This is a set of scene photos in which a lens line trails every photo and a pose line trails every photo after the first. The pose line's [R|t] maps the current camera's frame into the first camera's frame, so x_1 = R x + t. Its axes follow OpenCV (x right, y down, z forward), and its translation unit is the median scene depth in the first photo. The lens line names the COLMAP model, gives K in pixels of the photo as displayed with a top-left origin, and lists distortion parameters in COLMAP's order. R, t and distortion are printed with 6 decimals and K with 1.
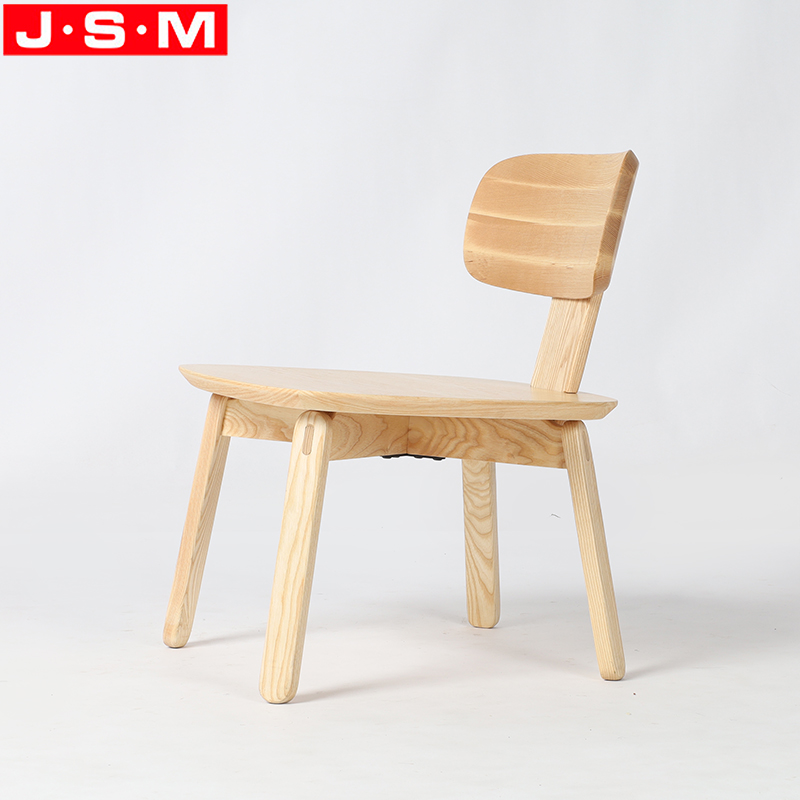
lens RADIAL K [[3101.4, 0, 400.0], [0, 3101.4, 400.0], [0, 0, 1]] dist [0.012791, 0.878395]
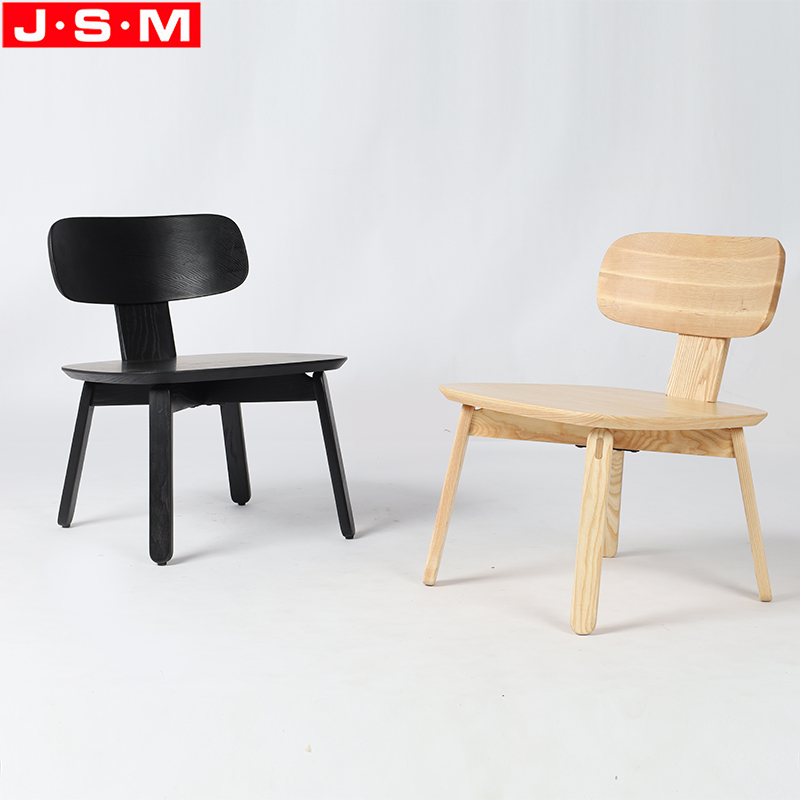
lens RADIAL K [[1987.1, 0, 400.0], [0, 1987.1, 400.0], [0, 0, 1]] dist [-0.002322, 0.150462]
pose [[0.963996, -0.022758, 0.264942, -0.339585], [0.008436, 0.998447, 0.055071, -0.056998], [-0.265784, -0.050853, 0.962690, 0.143437]]
